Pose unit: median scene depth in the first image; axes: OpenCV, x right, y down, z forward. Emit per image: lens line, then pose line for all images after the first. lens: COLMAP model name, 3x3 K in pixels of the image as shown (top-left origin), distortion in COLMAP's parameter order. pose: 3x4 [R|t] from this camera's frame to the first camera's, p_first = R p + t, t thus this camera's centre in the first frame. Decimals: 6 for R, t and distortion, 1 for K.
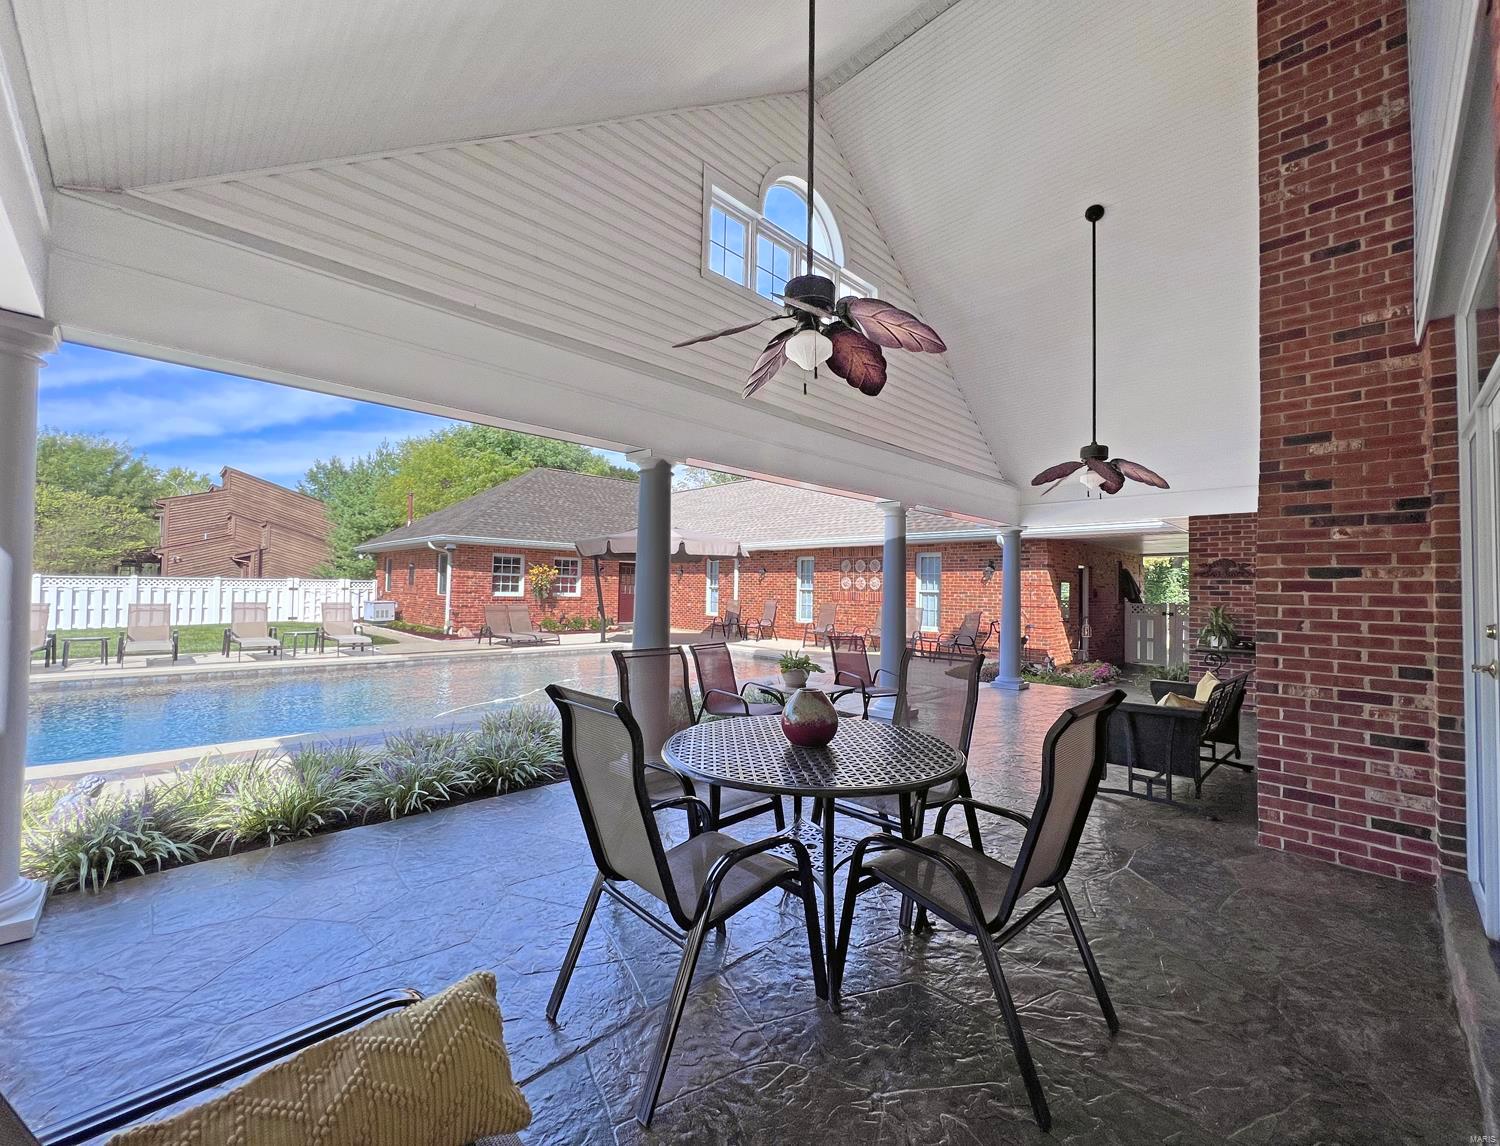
lens RADIAL K [[612.0, 0, 758.1], [0, 612.0, 574.3], [0, 0, 1]] dist [0.000360, 0.000340]
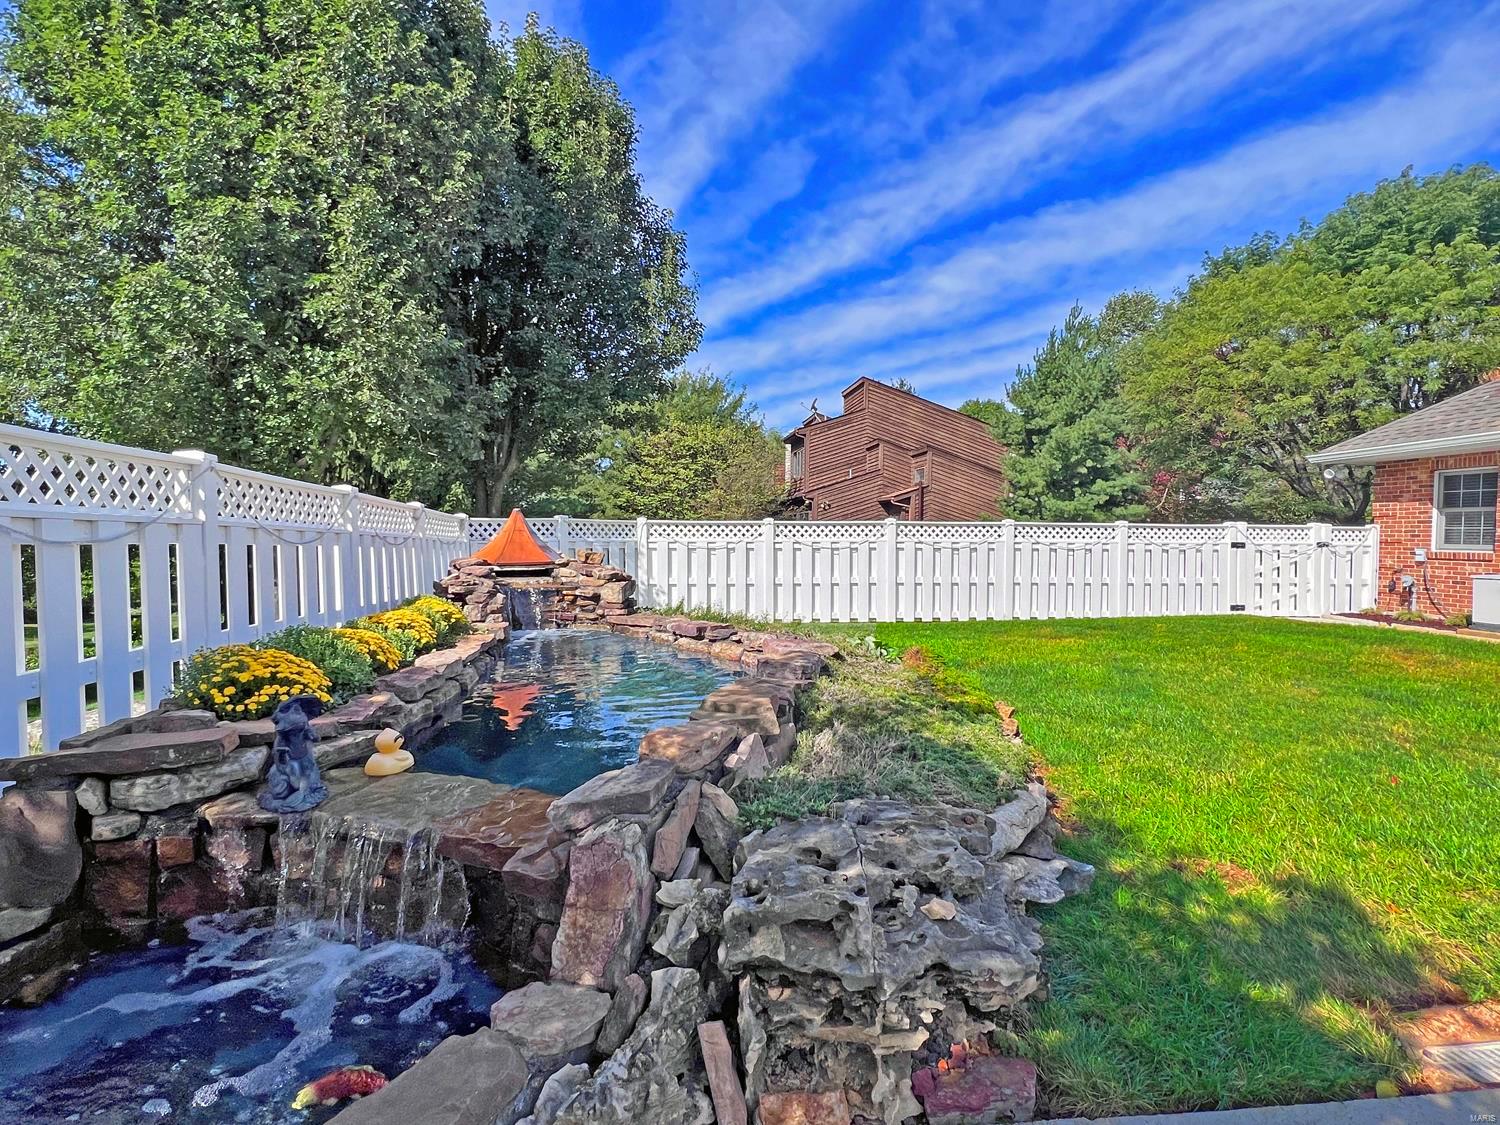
lens RADIAL K [[778.0, 0, 743.3], [0, 778.0, 567.8], [0, 0, 1]] dist [-0.000370, 0.000478]
pose [[0.777739, 0.017915, -0.628332, -0.802554], [0.016811, 0.998643, 0.049282, 0.006616], [0.628362, -0.048891, 0.776383, 0.354777]]
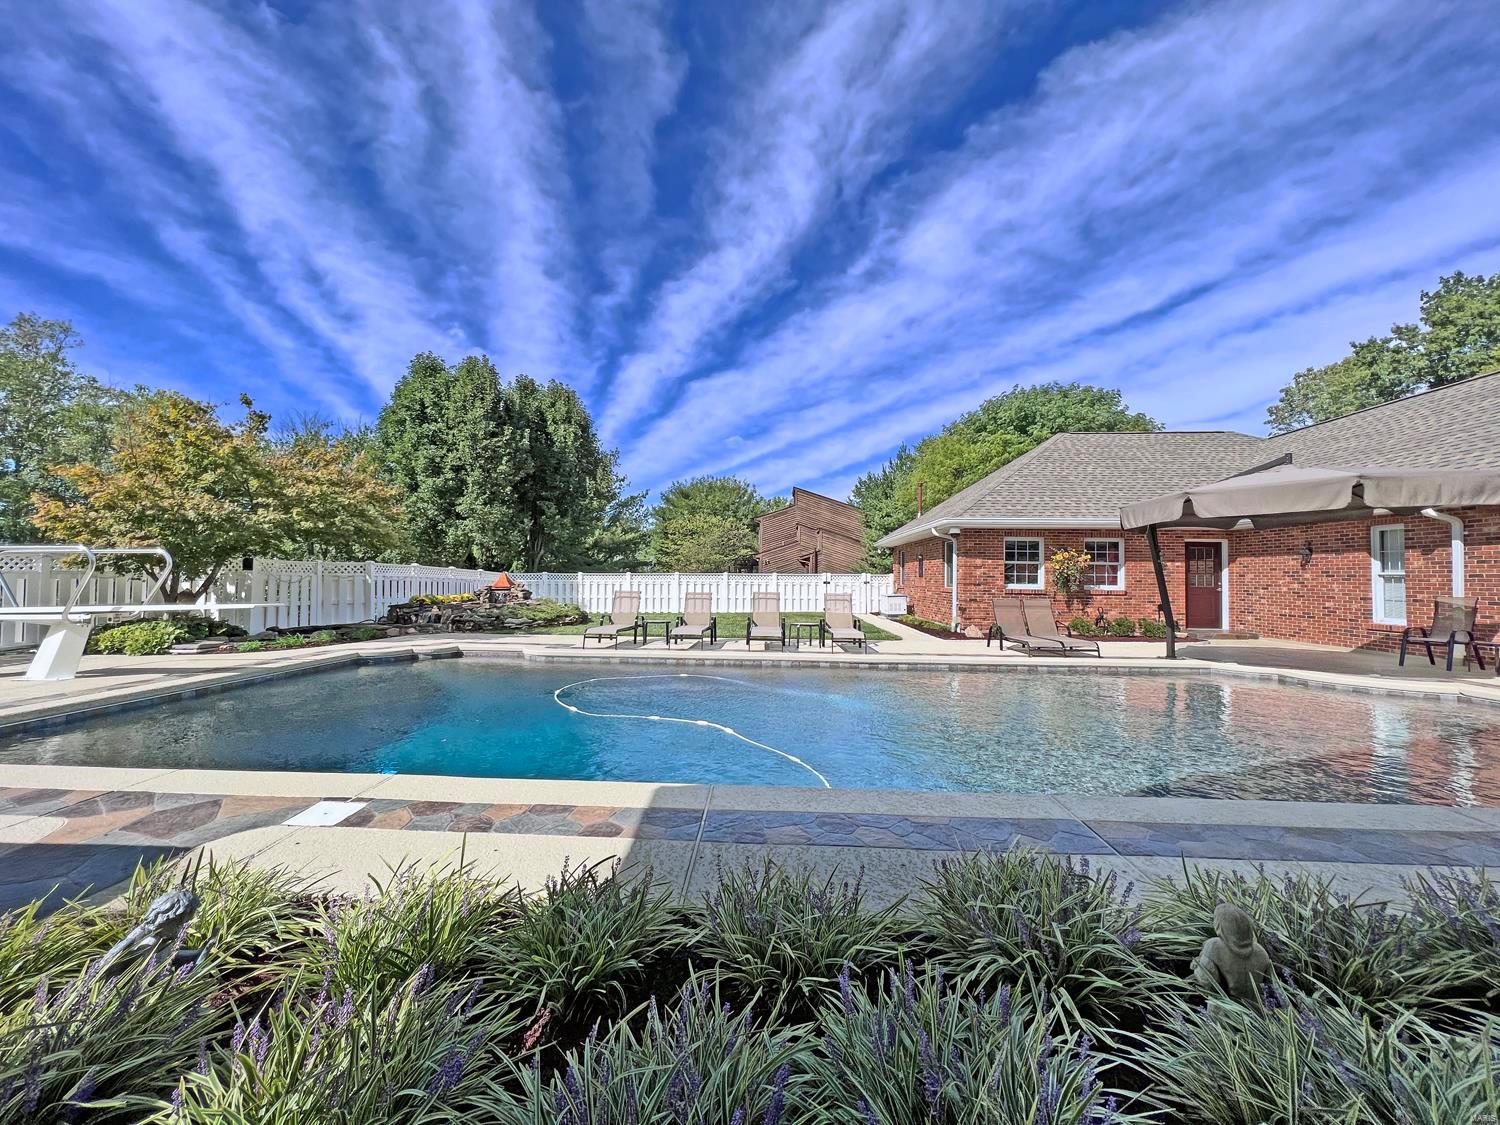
lens RADIAL K [[601.9, 0, 742.7], [0, 601.9, 561.0], [0, 0, 1]] dist [-0.001284, -0.000061]
pose [[0.672606, -0.033195, -0.739256, -0.068620], [0.020226, 0.999445, -0.026475, 0.012148], [0.739724, 0.002855, 0.672904, 0.186037]]
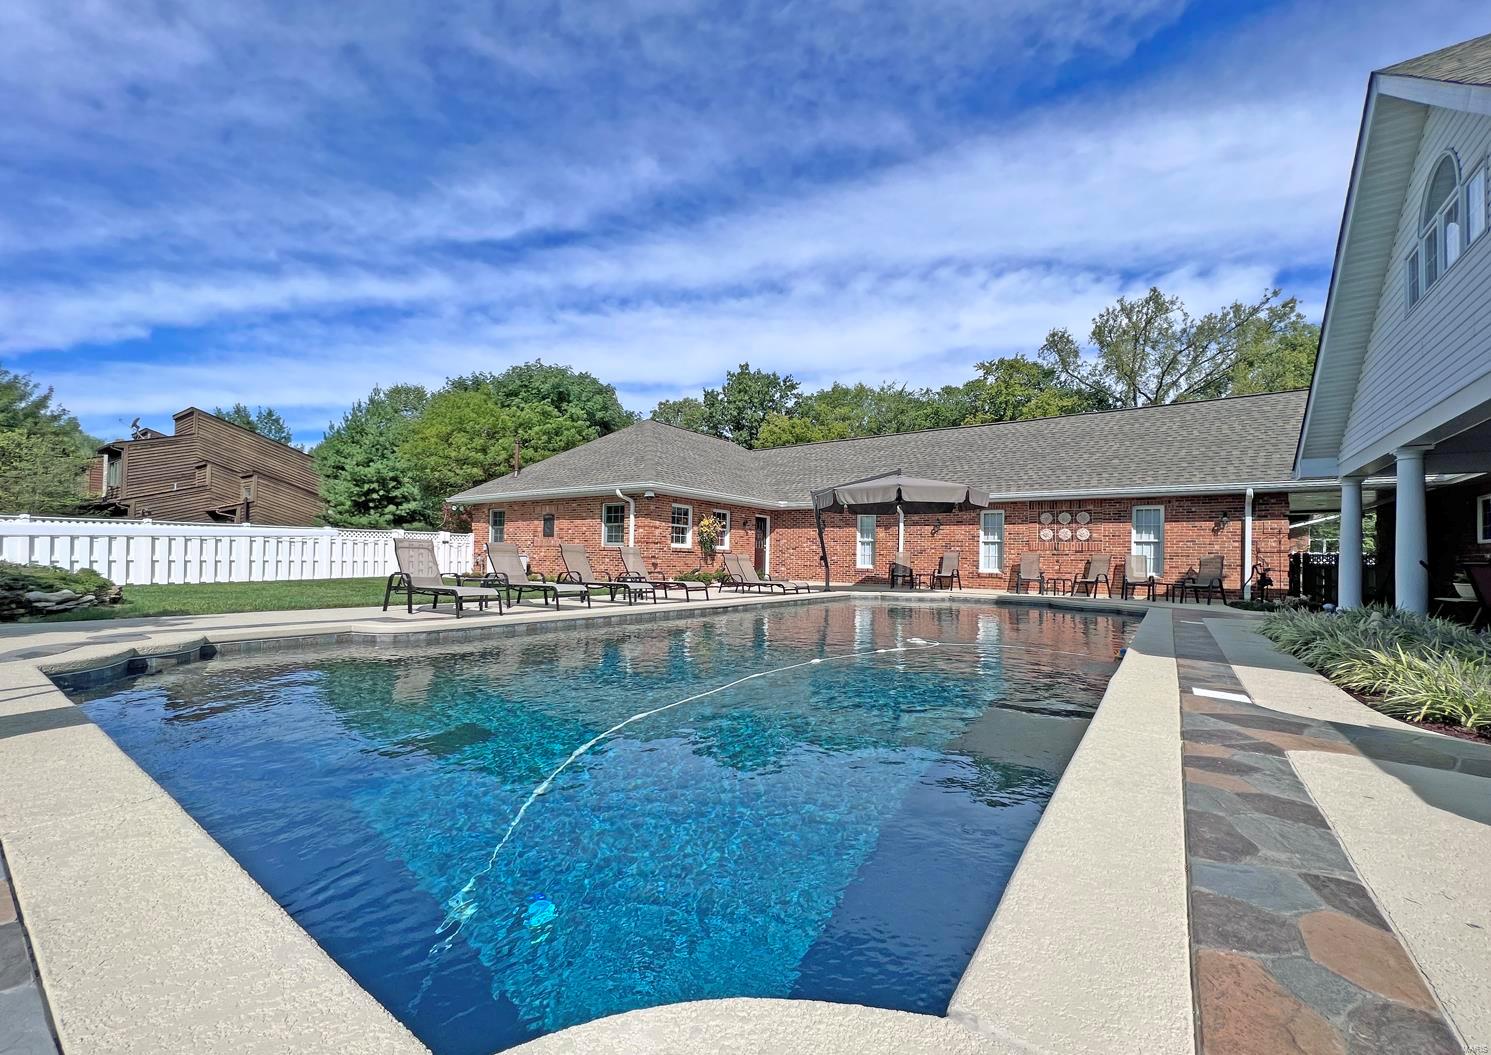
lens RADIAL K [[599.1, 0, 738.2], [0, 599.1, 542.2], [0, 0, 1]] dist [0.002321, 0.000107]
pose [[0.987353, 0.005034, 0.158458, -0.473325], [-0.005264, 0.999986, 0.001035, 0.025583], [-0.158450, -0.001856, 0.987365, 0.042173]]
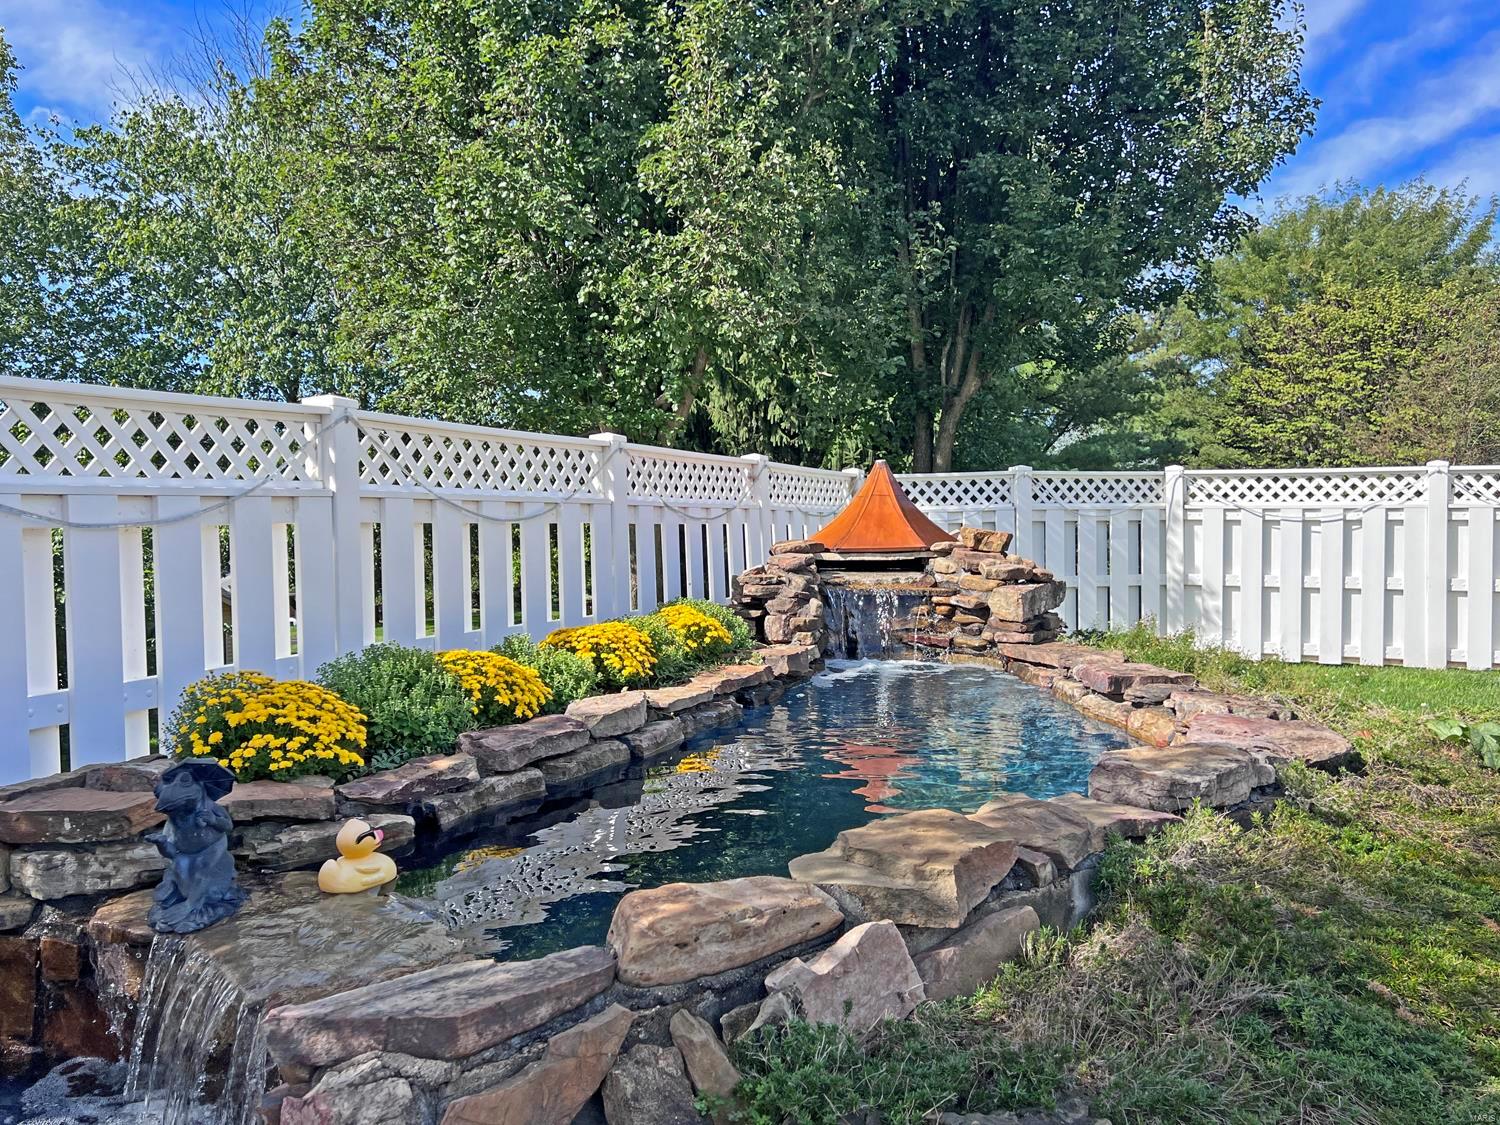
lens RADIAL K [[1251.3, 0, 745.1], [0, 1251.3, 565.6], [0, 0, 1]] dist [0.064557, -0.075827]
pose [[0.337825, 0.037432, -0.940464, -0.789005], [0.029769, 0.998284, 0.050427, 0.006272], [0.940738, -0.045032, 0.336131, 0.418592]]
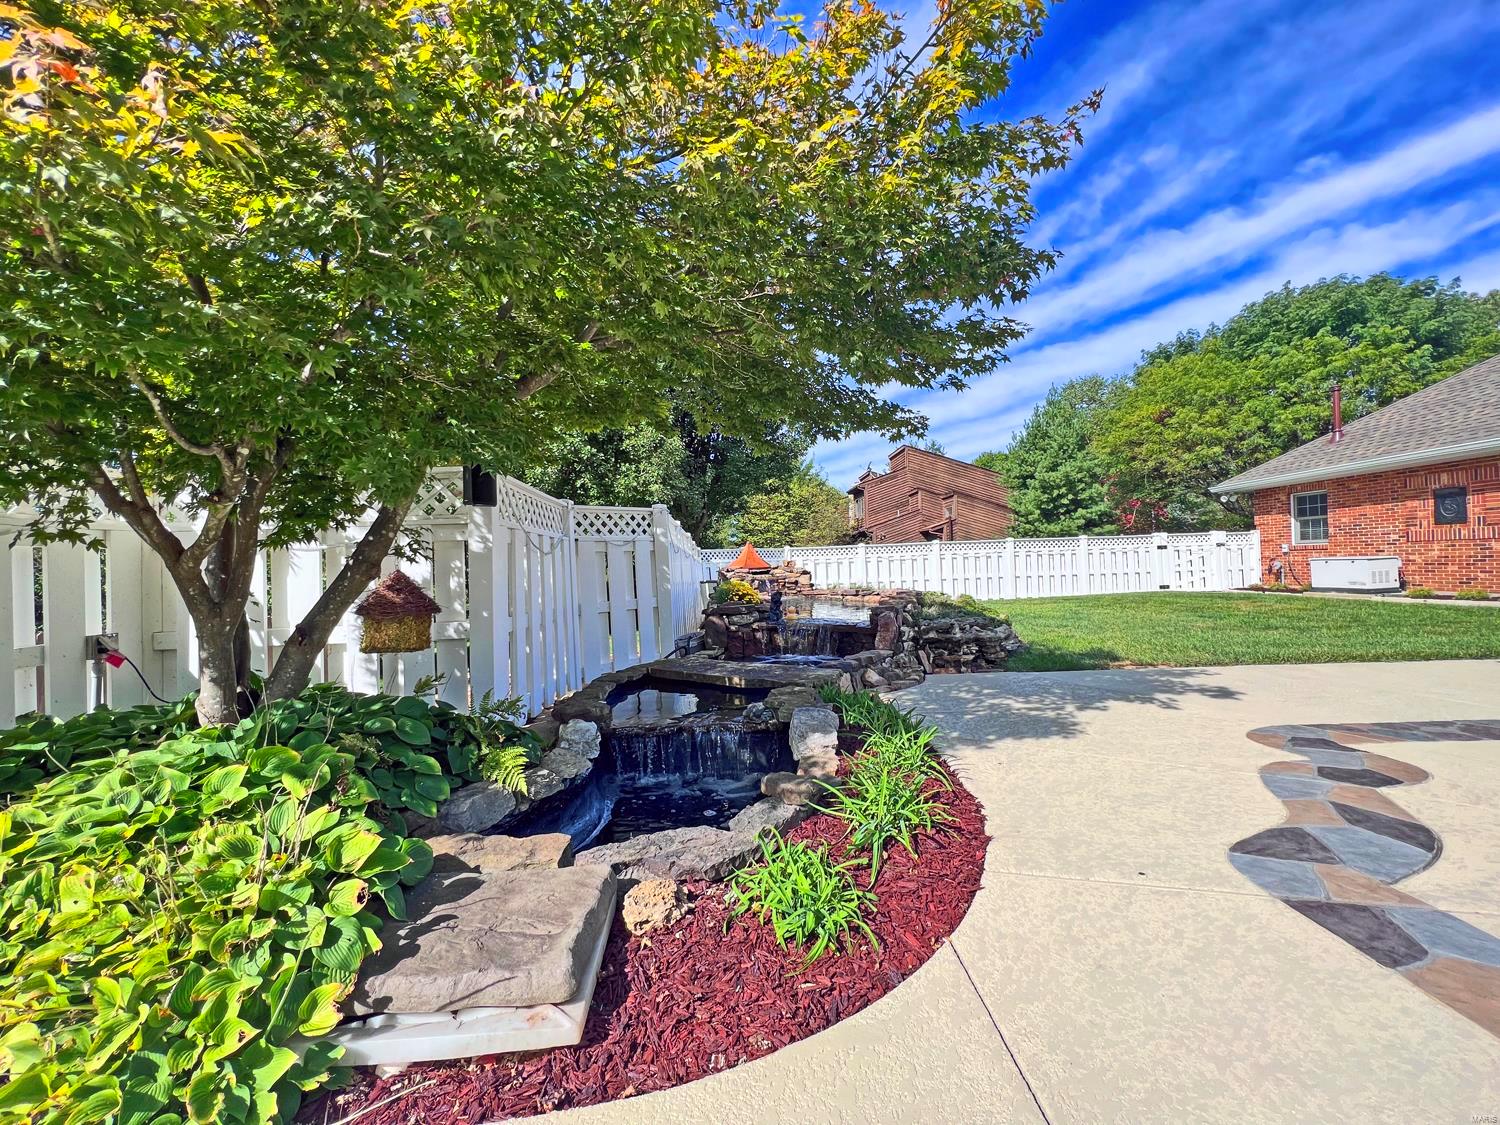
lens RADIAL K [[601.9, 0, 743.8], [0, 601.9, 561.2], [0, 0, 1]] dist [-0.001284, -0.000061]
pose [[0.706458, -0.044199, -0.706373, -0.713614], [0.059210, 0.998240, -0.003244, 0.015731], [0.705273, -0.039533, 0.707832, 0.154833]]
